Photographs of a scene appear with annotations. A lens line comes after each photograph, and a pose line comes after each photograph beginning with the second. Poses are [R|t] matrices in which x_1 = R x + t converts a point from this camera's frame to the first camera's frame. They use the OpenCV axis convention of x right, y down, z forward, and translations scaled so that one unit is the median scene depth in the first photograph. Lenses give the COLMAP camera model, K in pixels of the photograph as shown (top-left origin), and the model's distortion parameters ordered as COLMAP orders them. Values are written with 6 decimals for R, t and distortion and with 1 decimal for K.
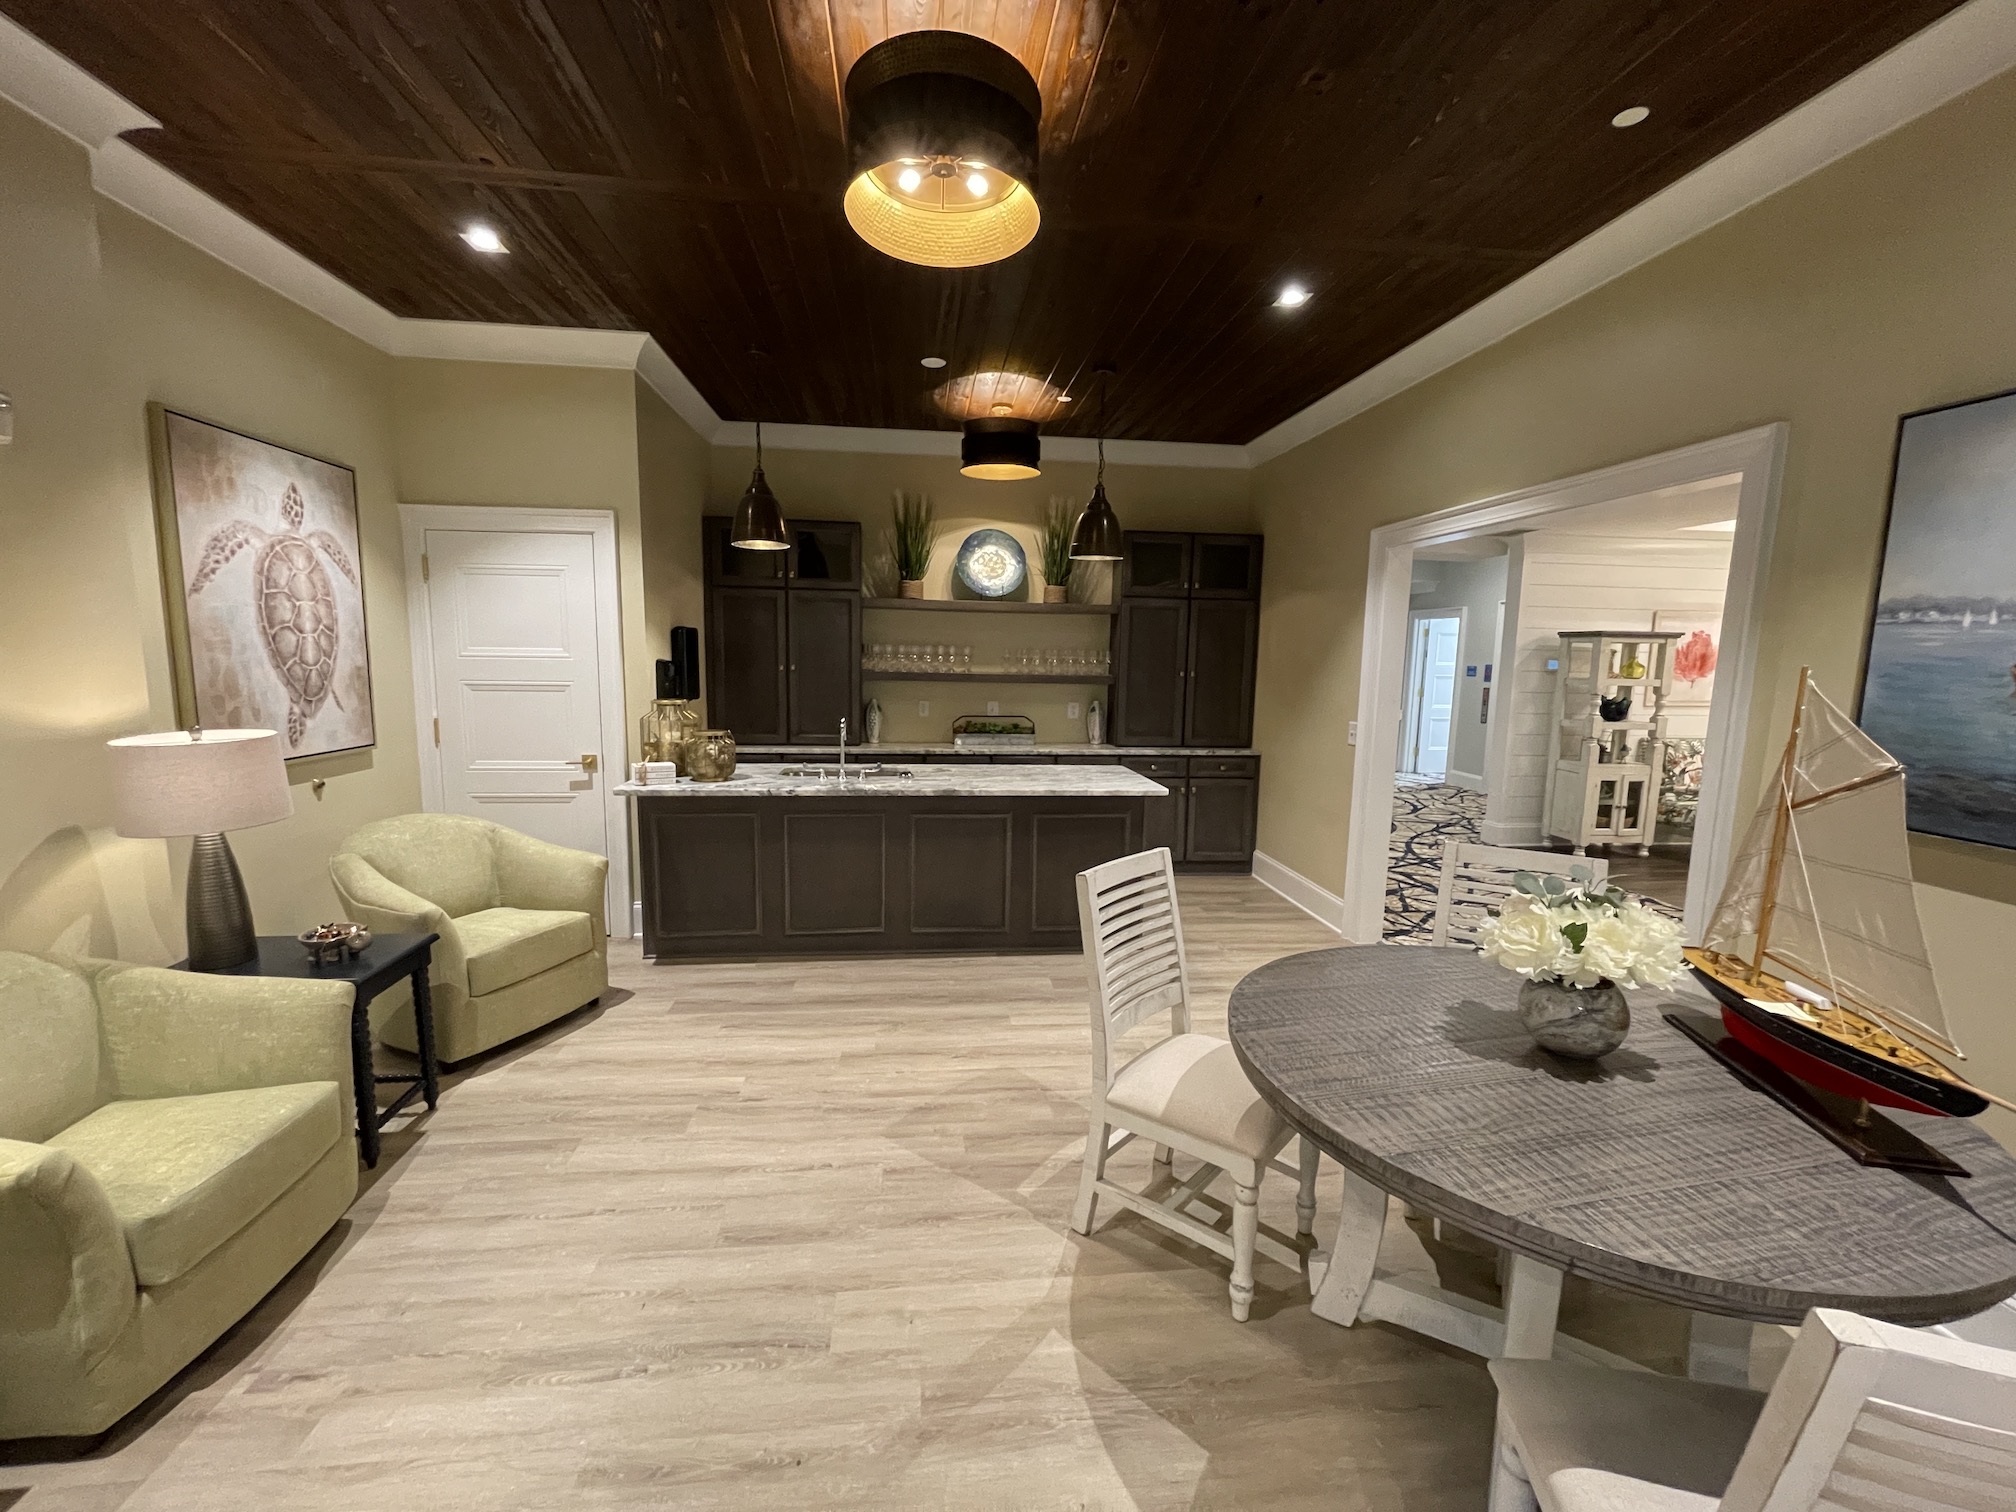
lens RADIAL K [[819.7, 0, 998.7], [0, 819.7, 758.6], [0, 0, 1]] dist [-0.002081, 0.000231]
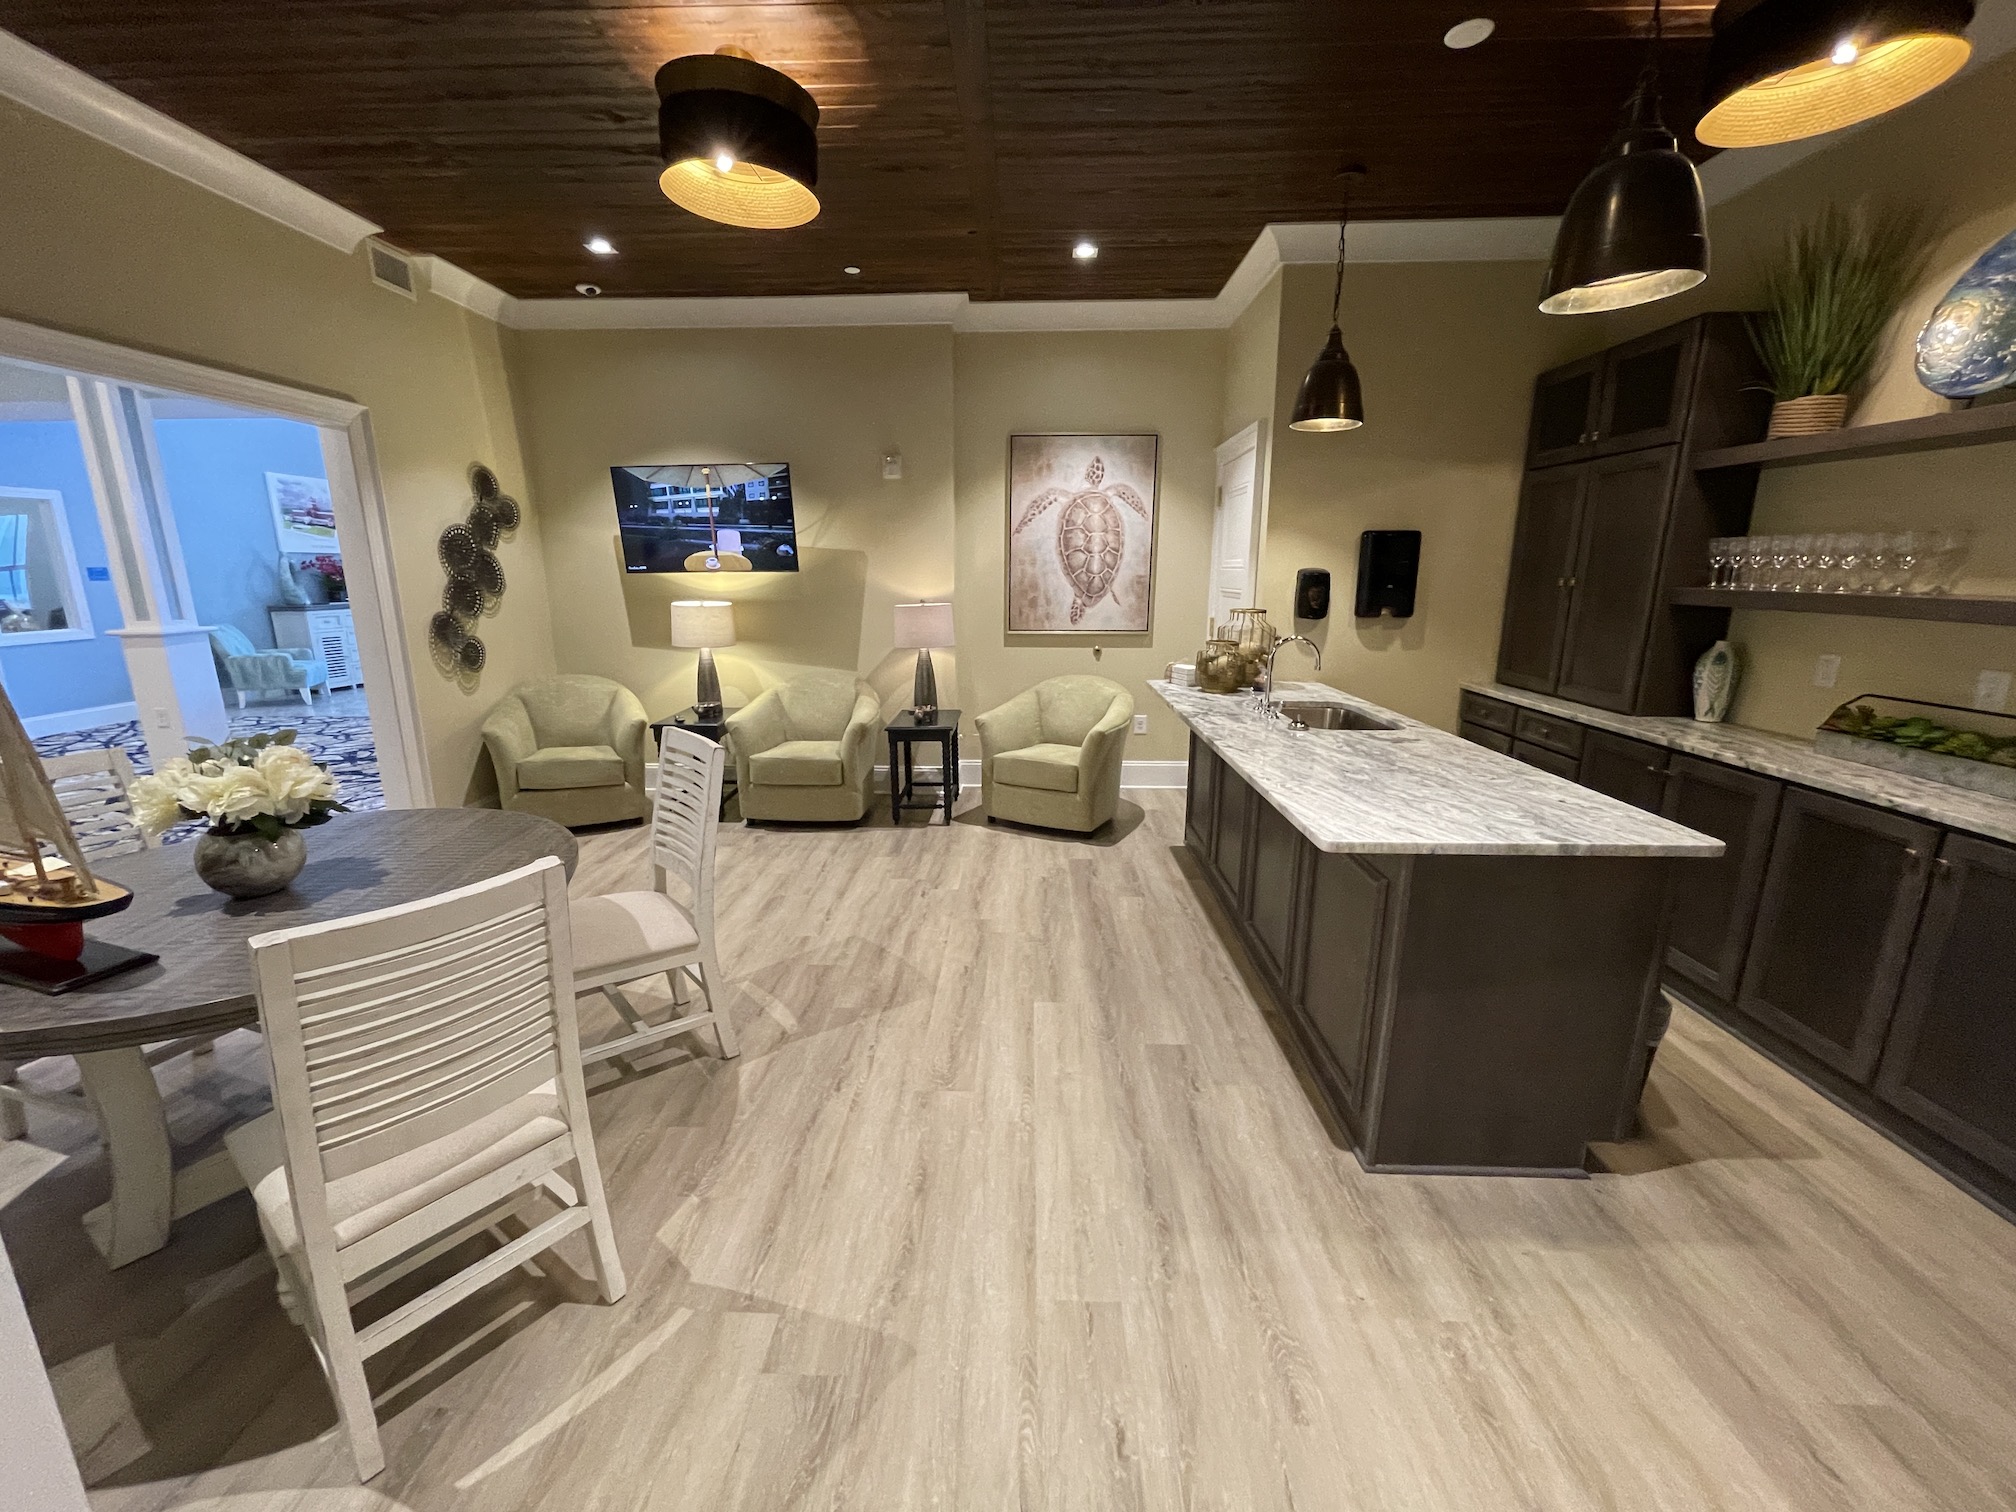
lens RADIAL K [[820.1, 0, 982.3], [0, 820.1, 766.3], [0, 0, 1]] dist [-0.001515, 0.000267]
pose [[-0.162205, 0.217074, -0.962584, 0.817125], [-0.125246, 0.963084, 0.238291, -0.107329], [0.978776, 0.159212, -0.129029, 1.062715]]
